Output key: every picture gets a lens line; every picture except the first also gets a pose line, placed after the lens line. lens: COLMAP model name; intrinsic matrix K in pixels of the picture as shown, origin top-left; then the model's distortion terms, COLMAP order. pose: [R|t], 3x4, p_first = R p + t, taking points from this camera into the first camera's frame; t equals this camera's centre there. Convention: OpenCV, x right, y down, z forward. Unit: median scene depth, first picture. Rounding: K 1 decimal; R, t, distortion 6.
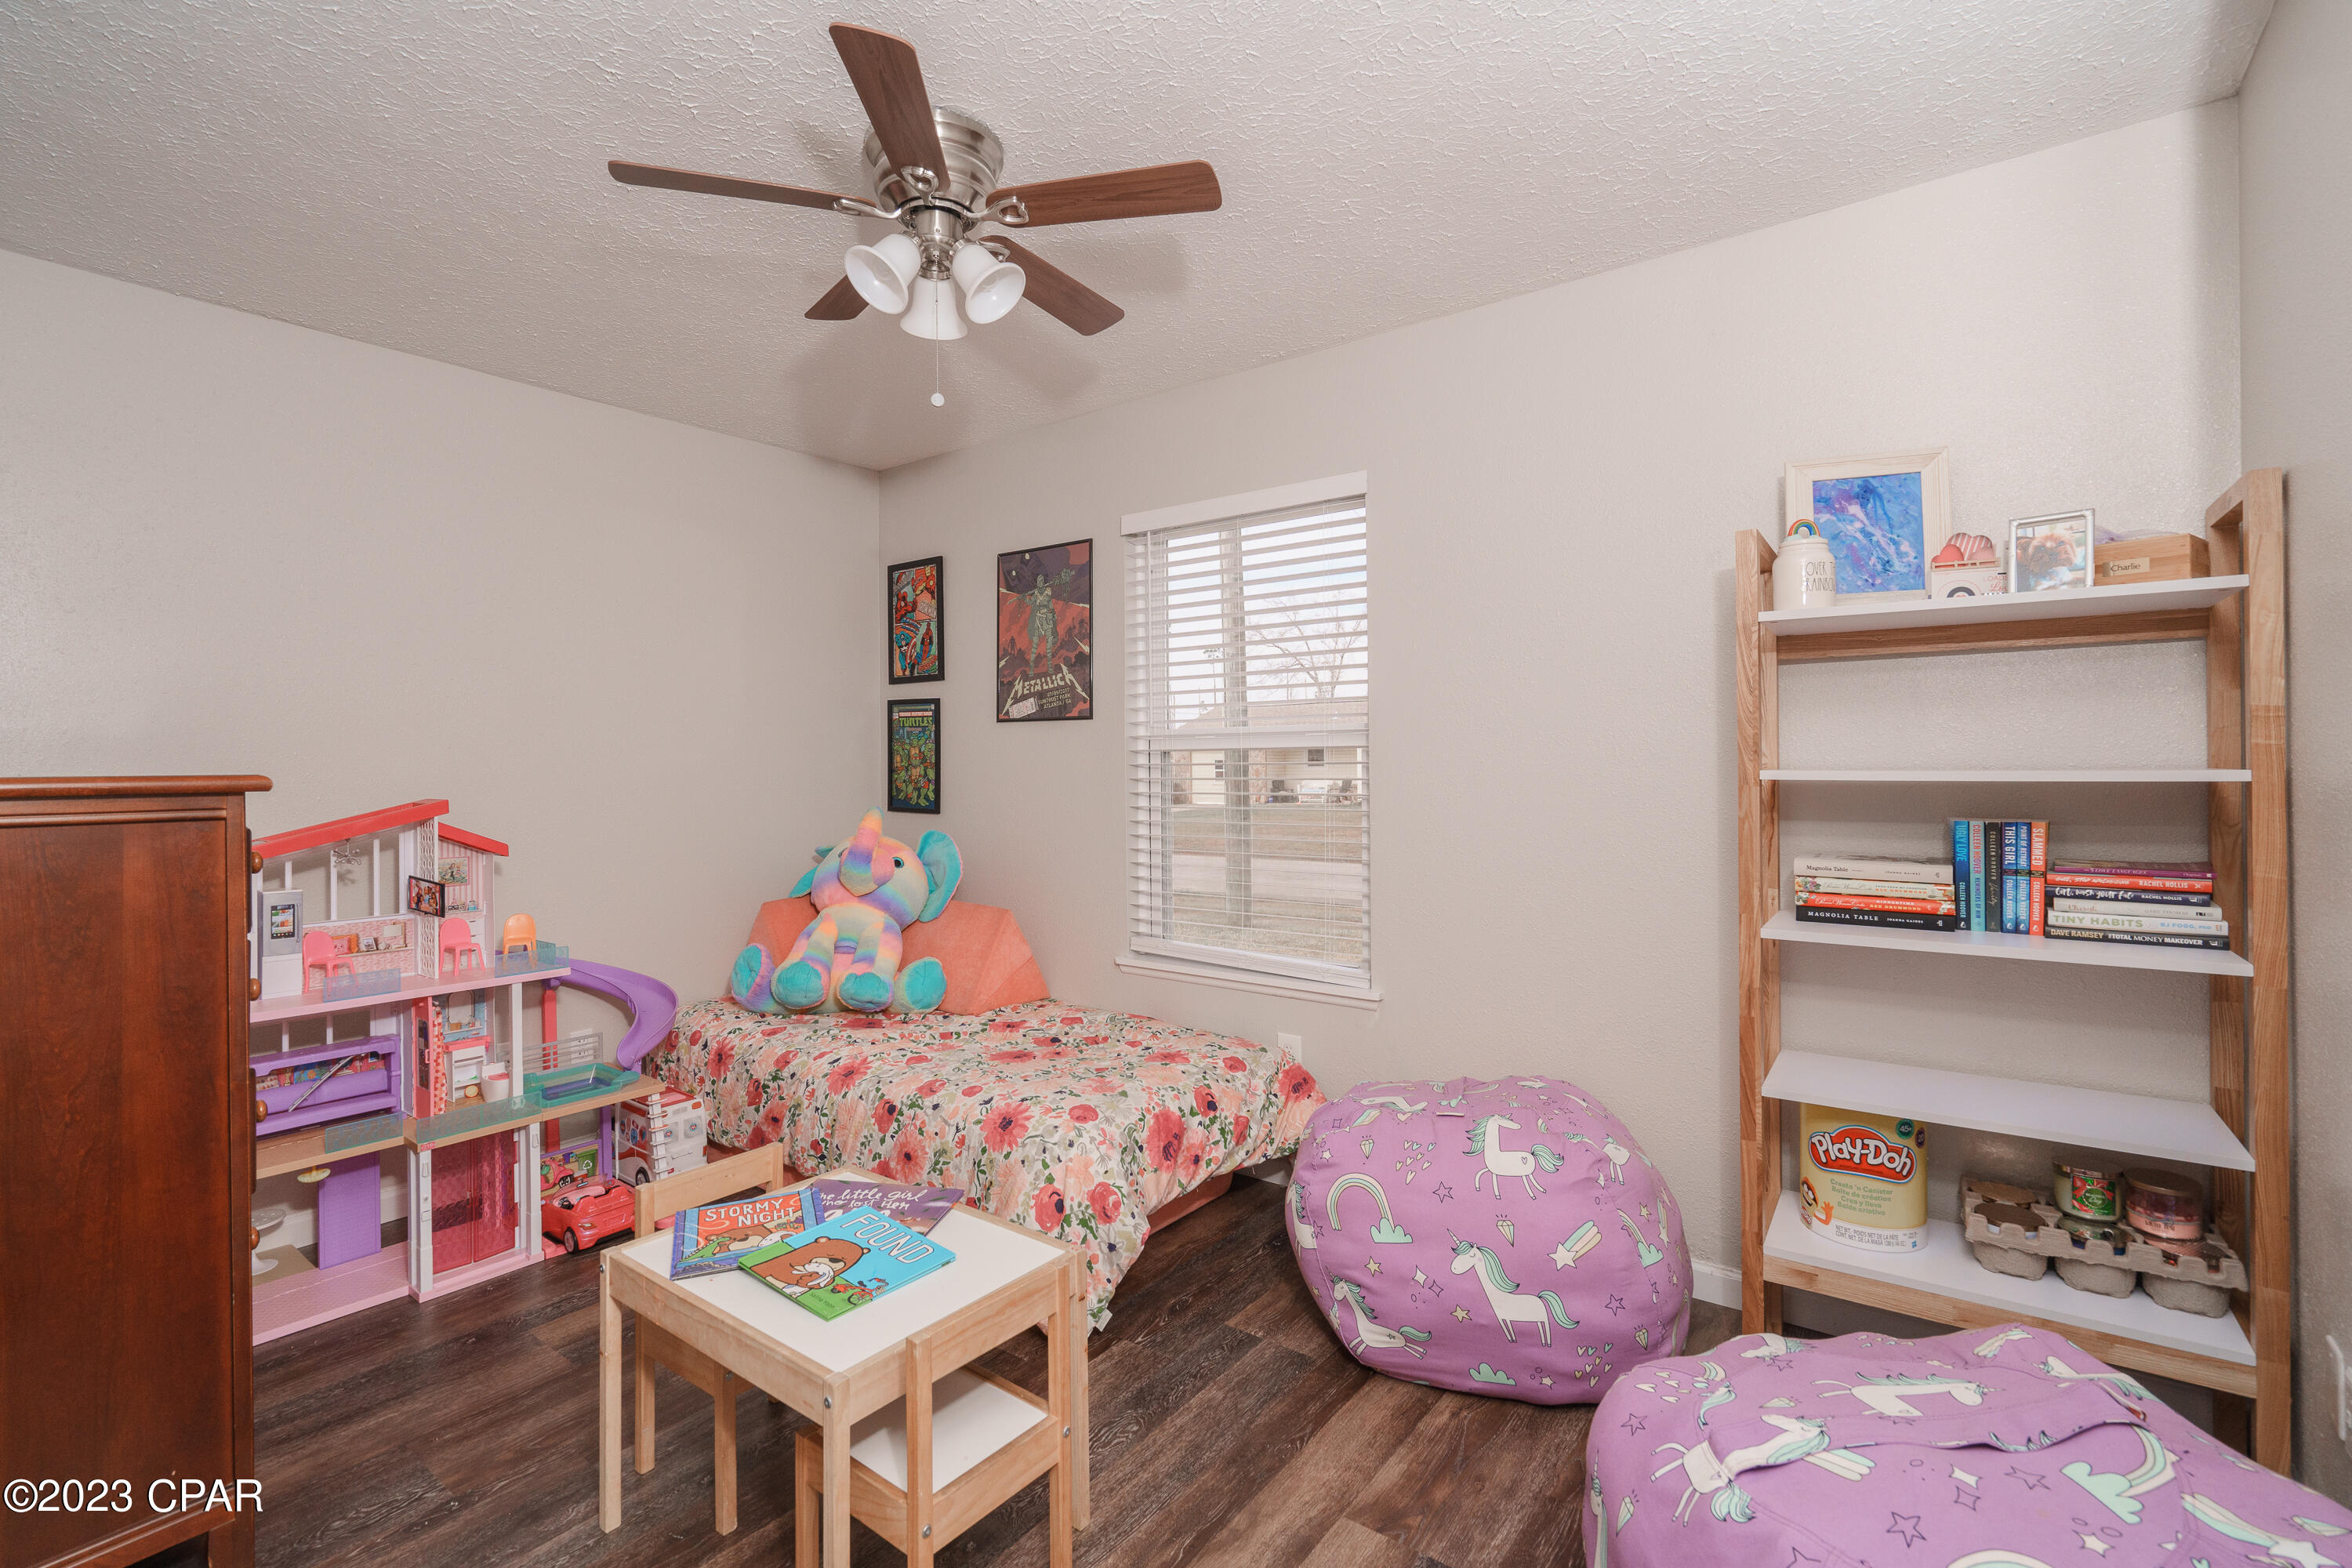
lens RADIAL K [[1084.0, 0, 1164.7], [0, 1084.0, 742.1], [0, 0, 1]] dist [-0.001820, -0.000072]
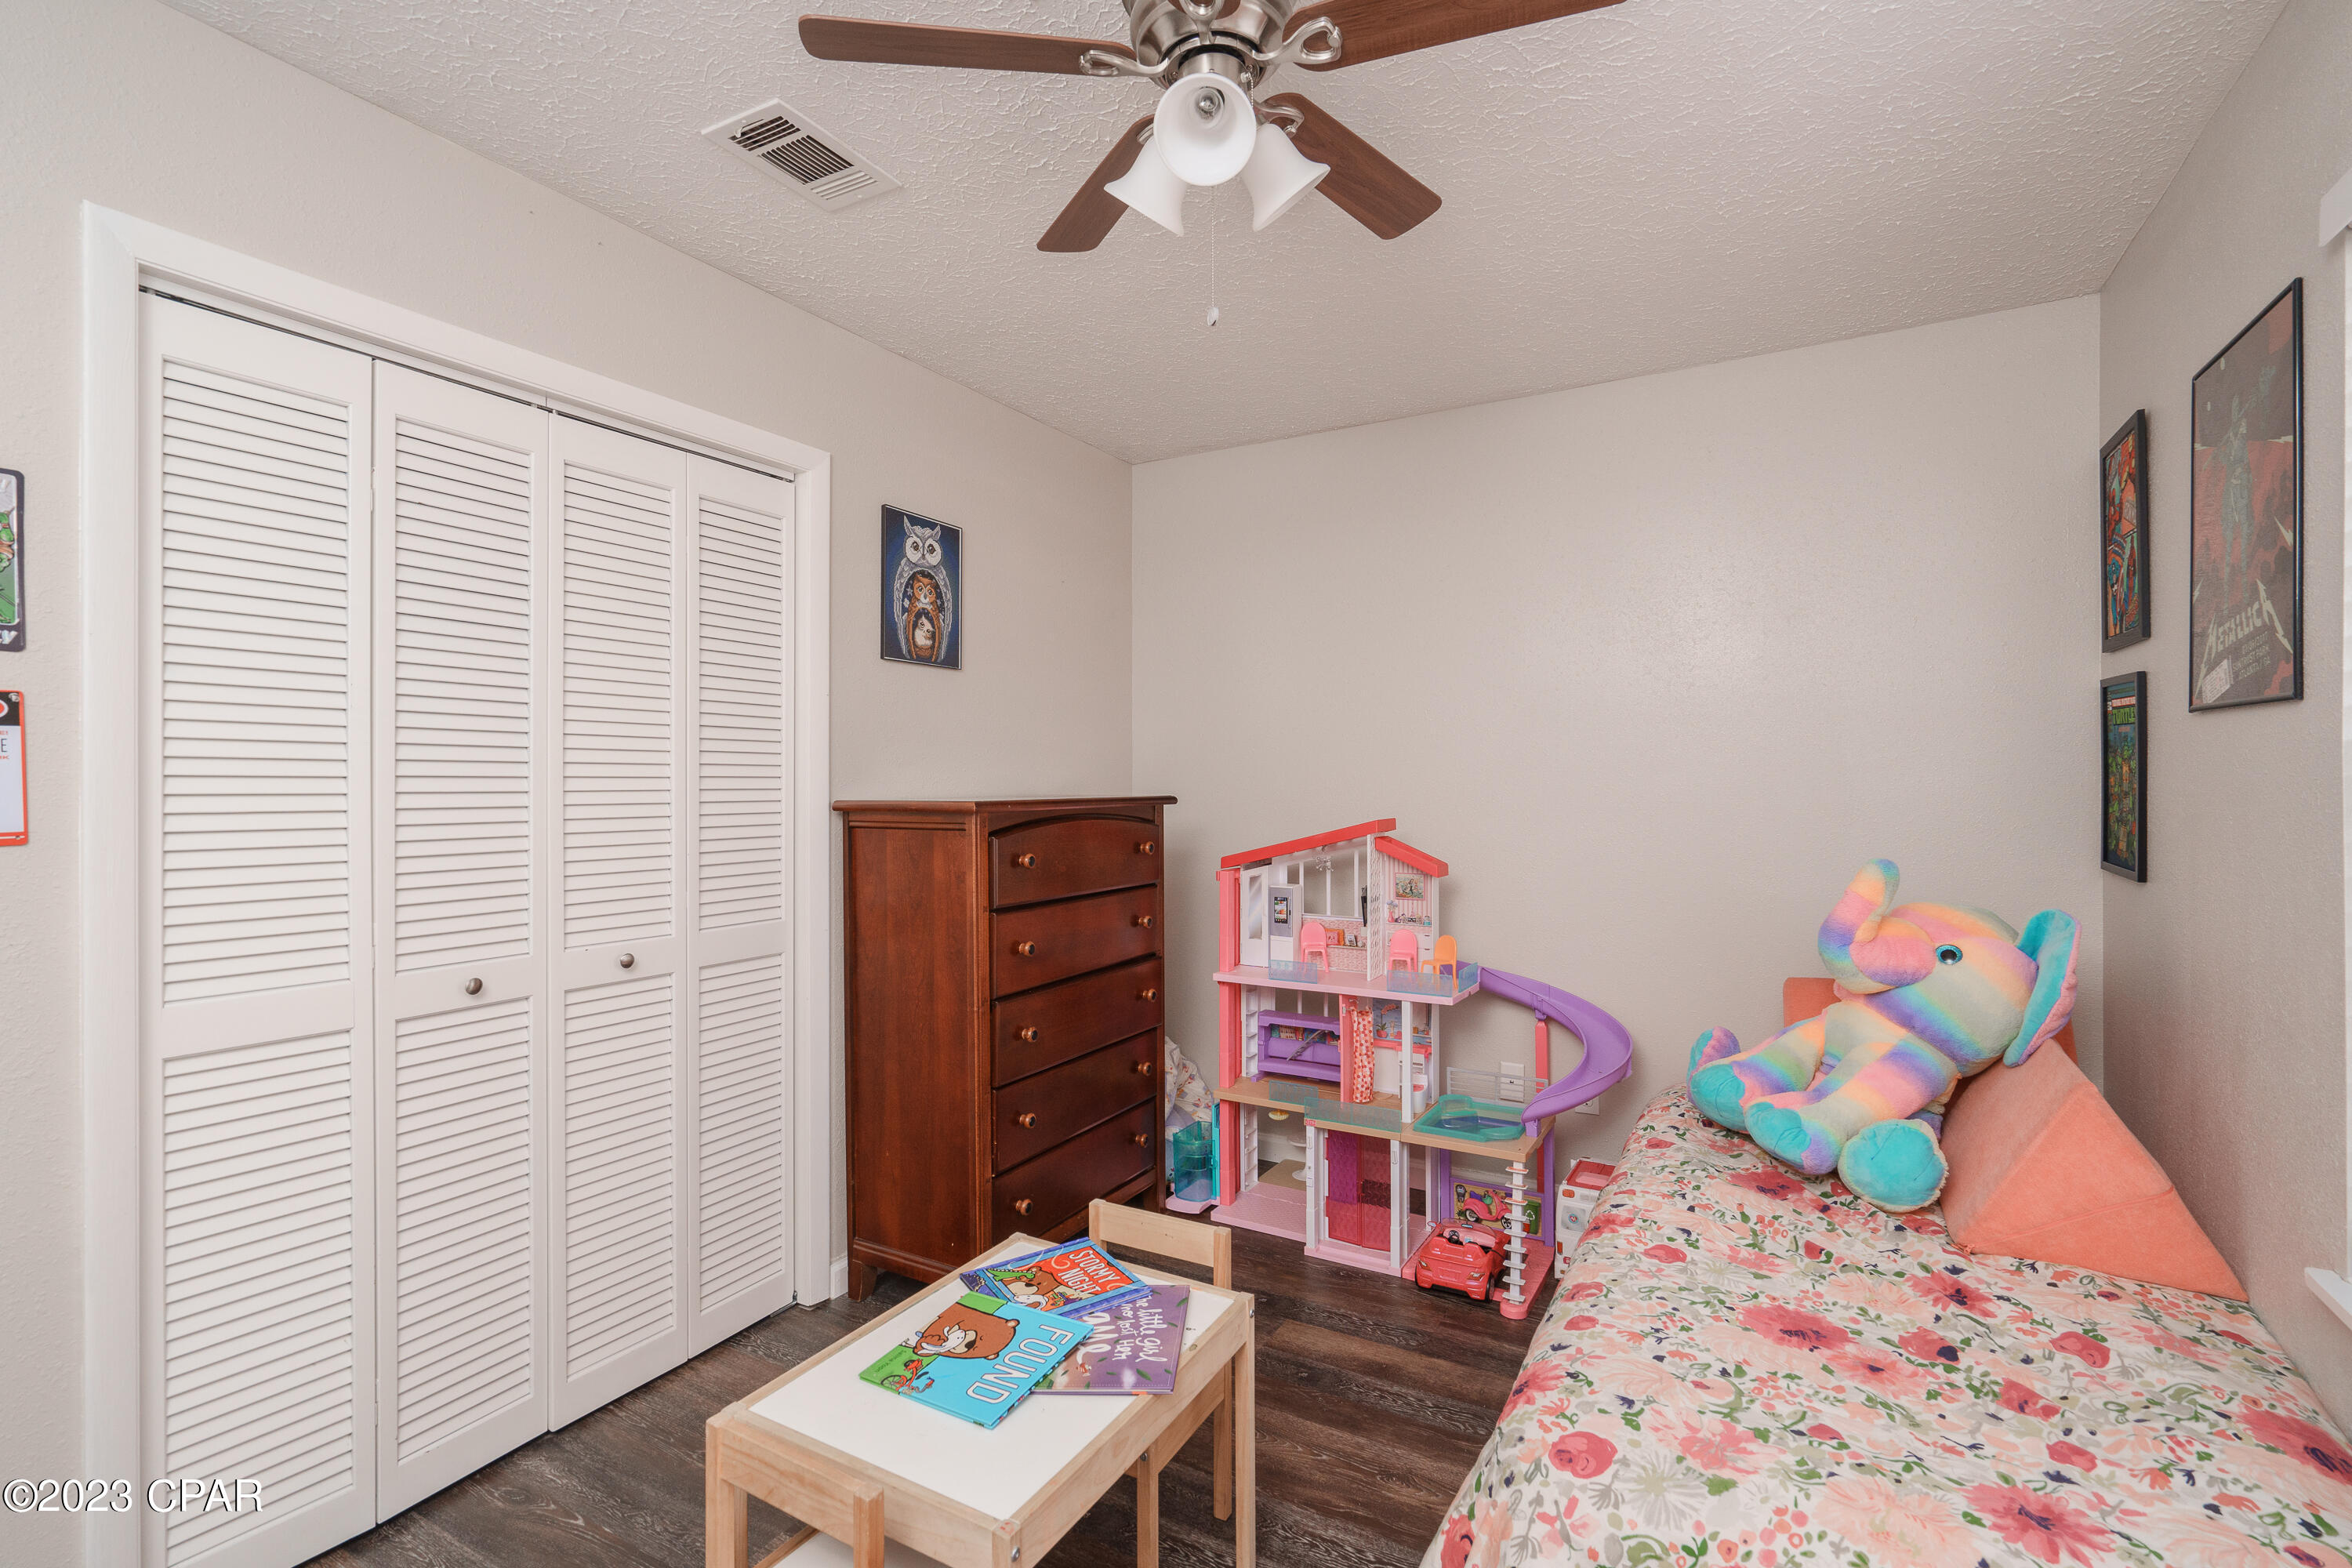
lens RADIAL K [[1069.7, 0, 1176.0], [0, 1069.7, 773.9], [0, 0, 1]] dist [0.000013, 0.000579]
pose [[0.133273, 0.004564, -0.991069, 0.415686], [0.023547, 0.999693, 0.007771, -0.007650], [0.990800, -0.024372, 0.133125, 0.711141]]
